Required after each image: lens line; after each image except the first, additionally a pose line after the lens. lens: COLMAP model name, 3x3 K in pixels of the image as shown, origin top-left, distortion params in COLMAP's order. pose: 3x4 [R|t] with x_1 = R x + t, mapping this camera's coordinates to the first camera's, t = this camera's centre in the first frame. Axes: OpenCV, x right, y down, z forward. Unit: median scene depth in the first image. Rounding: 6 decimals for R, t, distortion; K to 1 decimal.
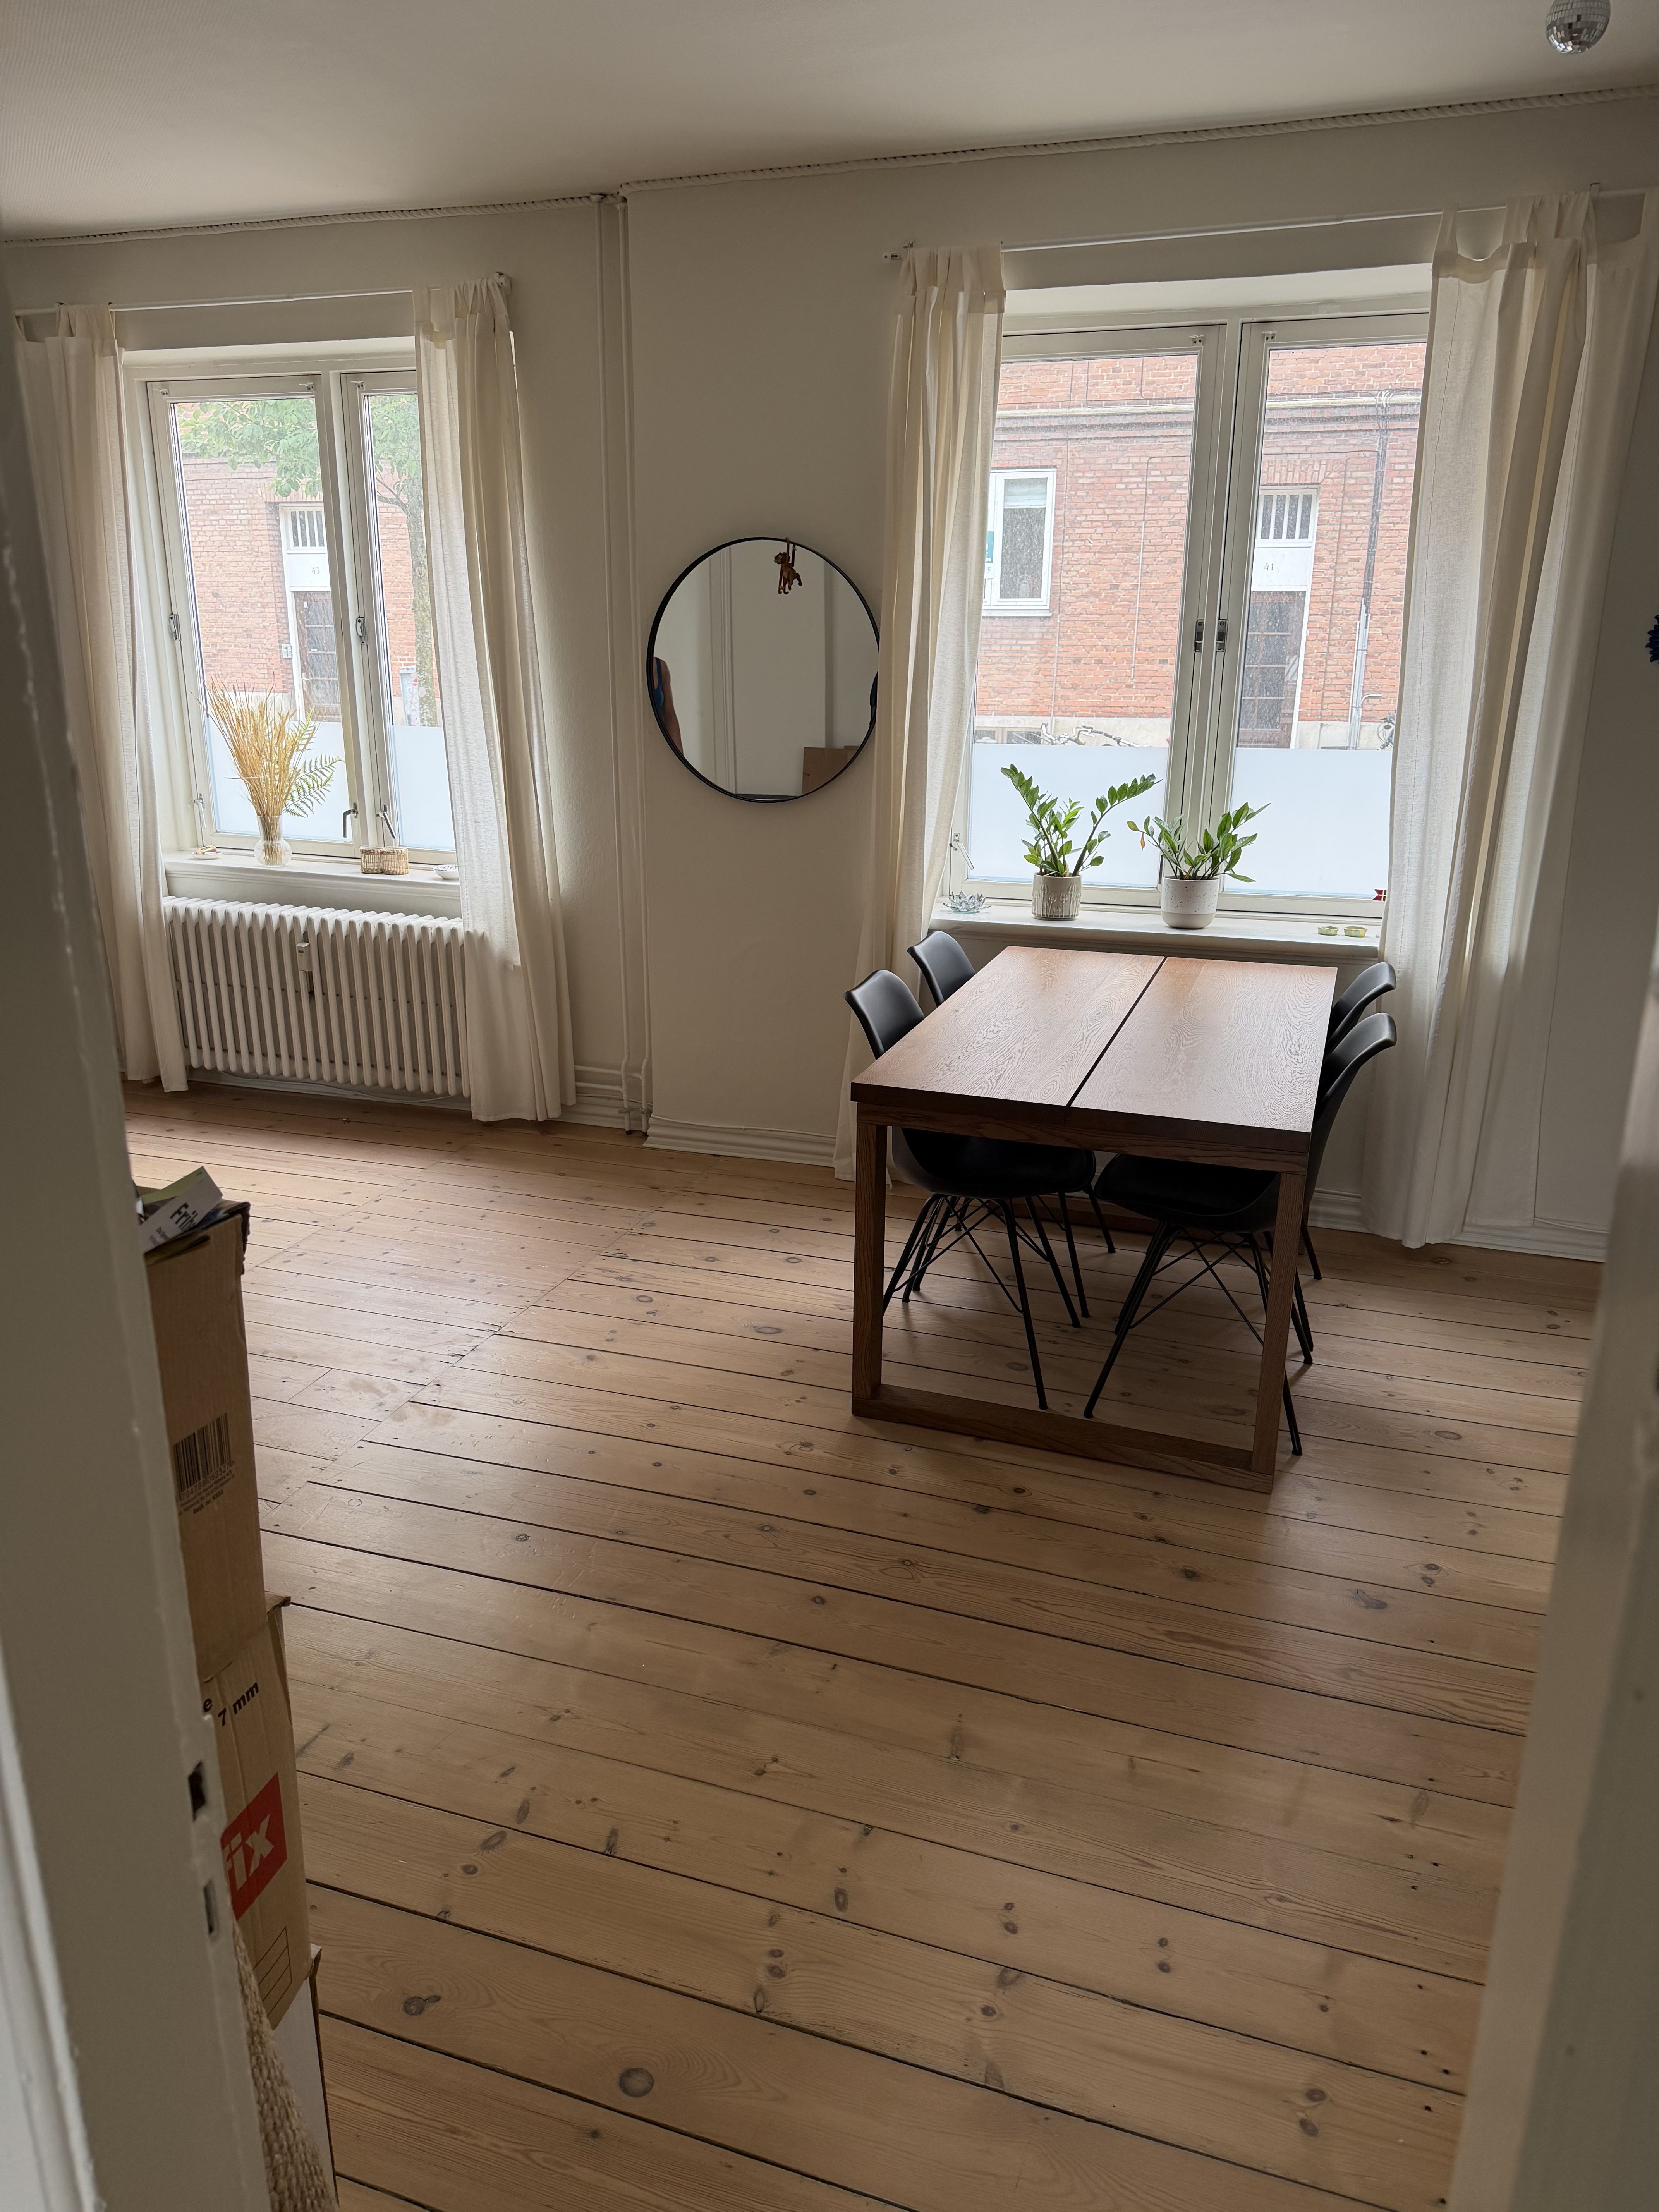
lens RADIAL K [[1540.5, 0, 801.5], [0, 1540.5, 1104.0], [0, 0, 1]] dist [0.046986, -0.063709]
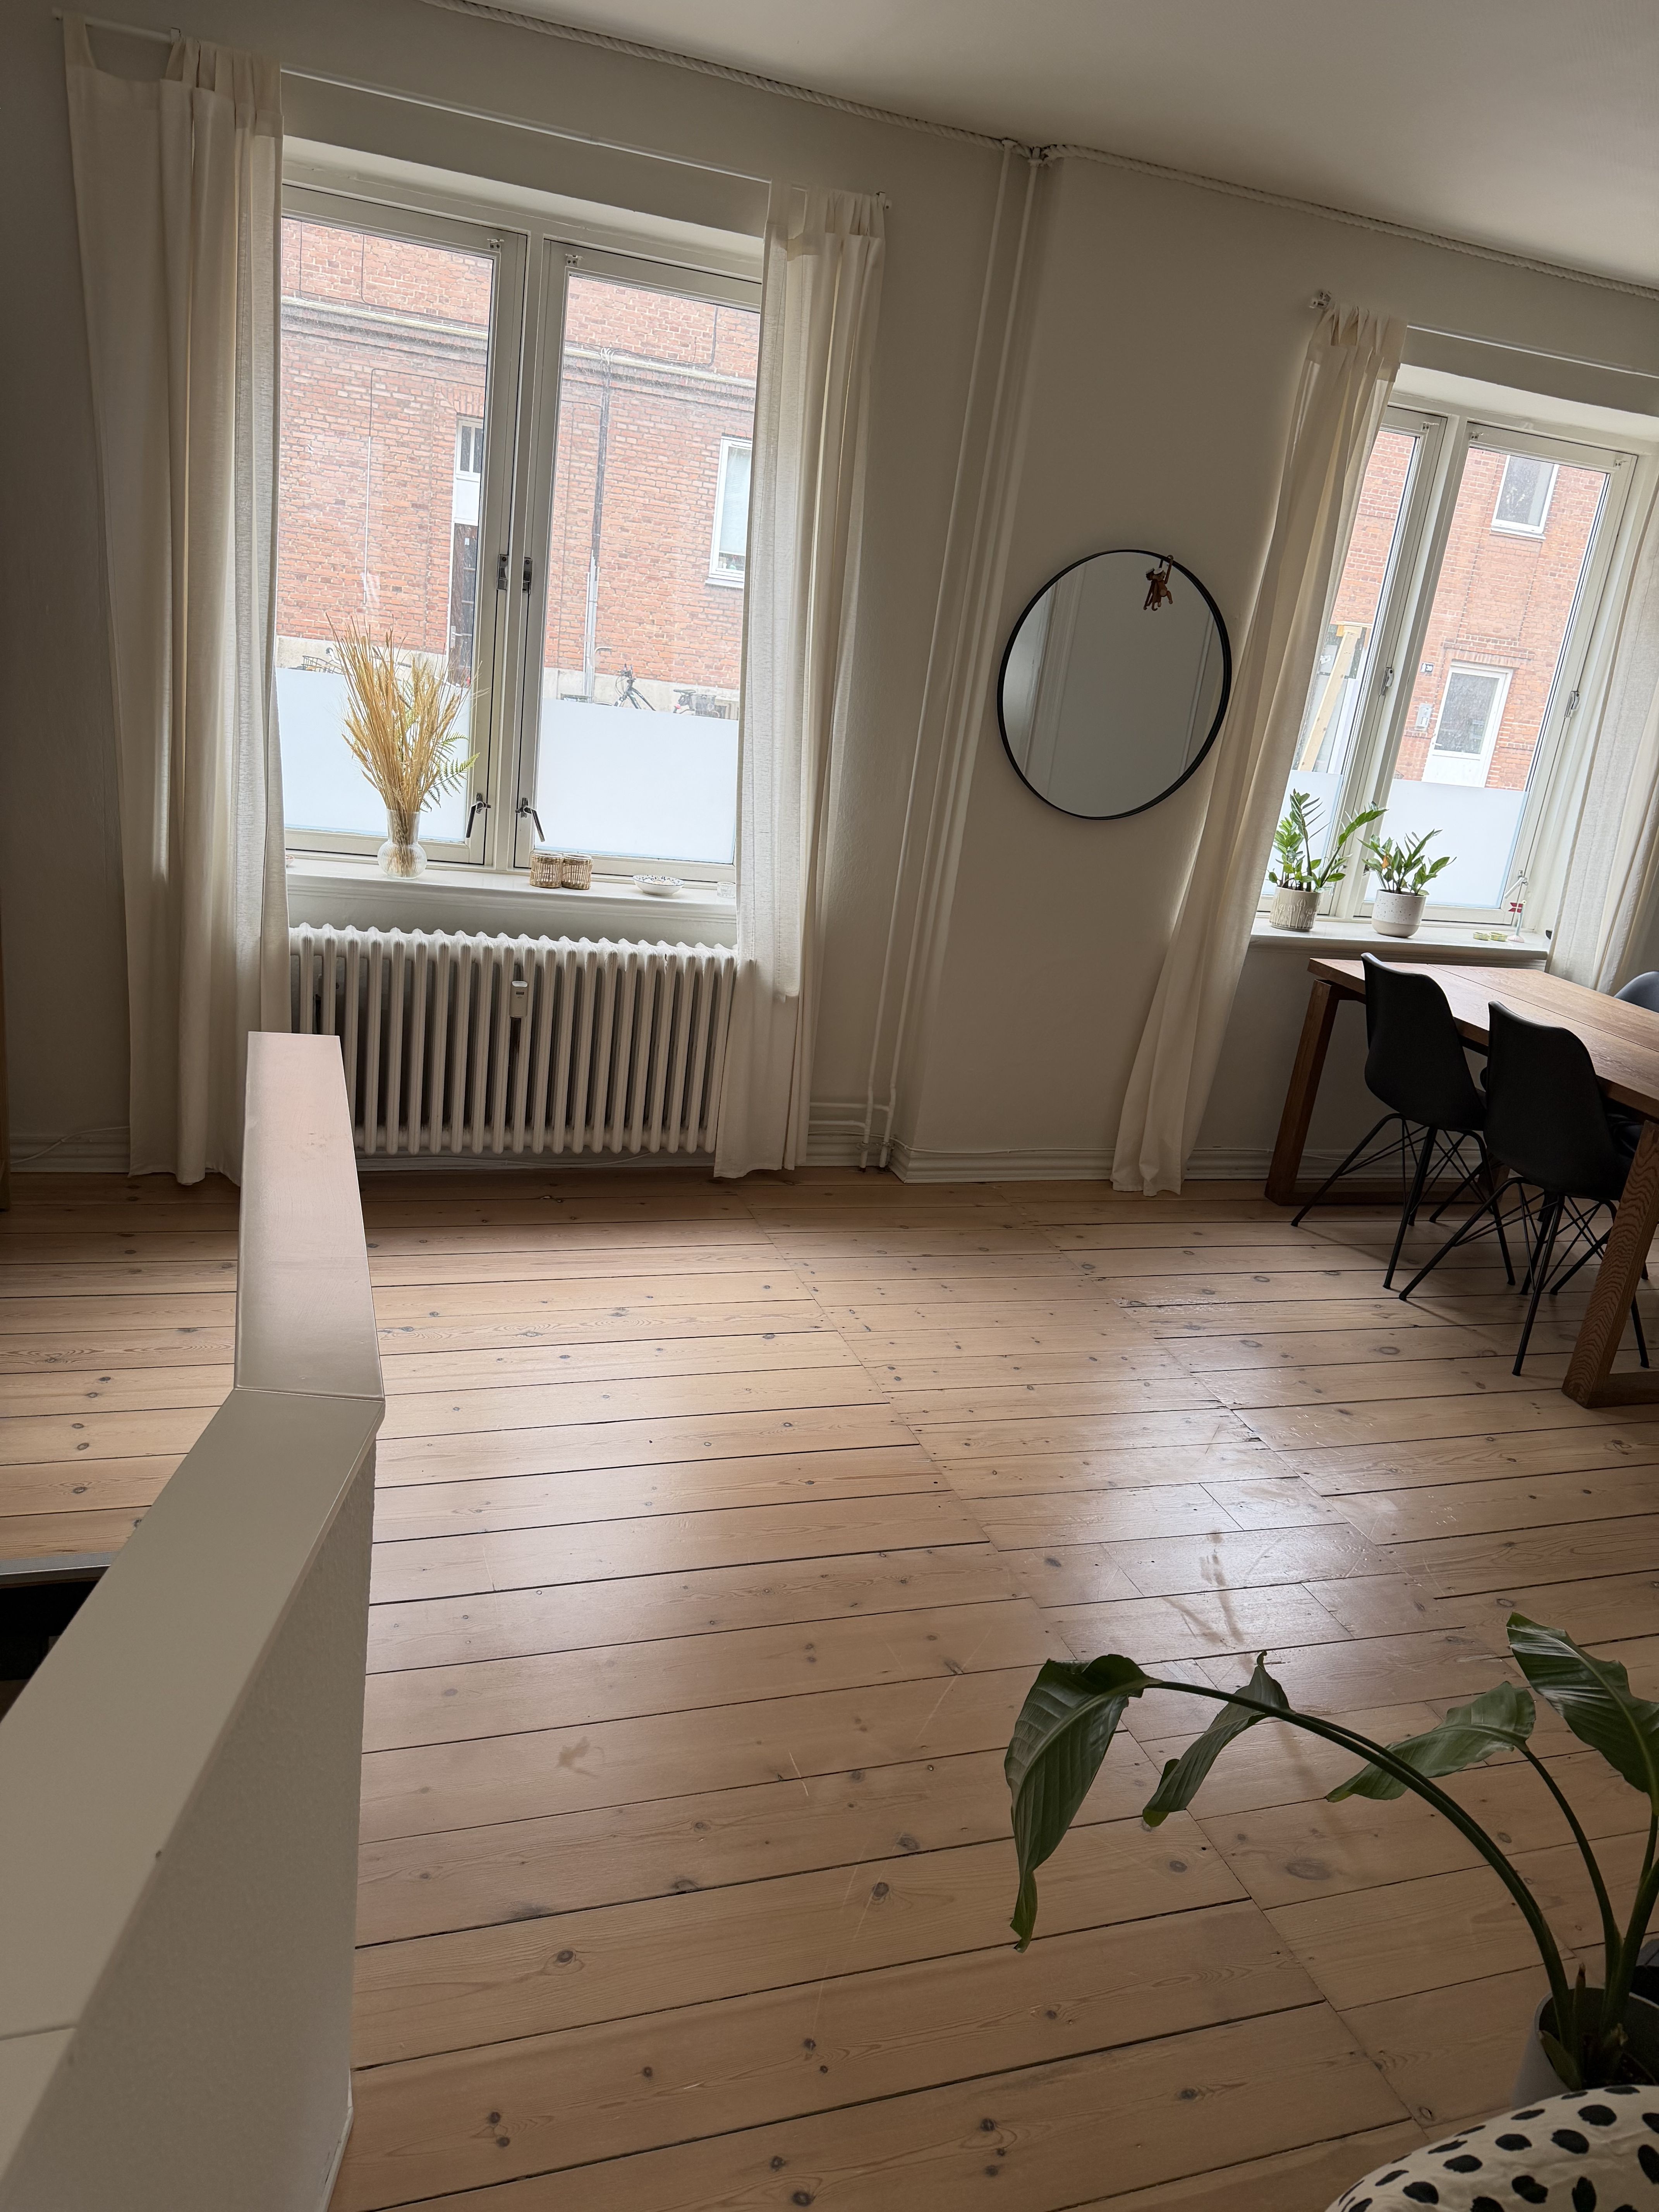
lens RADIAL K [[1540.5, 0, 801.5], [0, 1540.5, 1104.0], [0, 0, 1]] dist [0.046986, -0.063709]
pose [[0.781913, -0.103443, 0.614745, -0.695101], [0.069767, 0.994462, 0.078598, -0.094004], [-0.619471, -0.018568, 0.784800, 0.303001]]
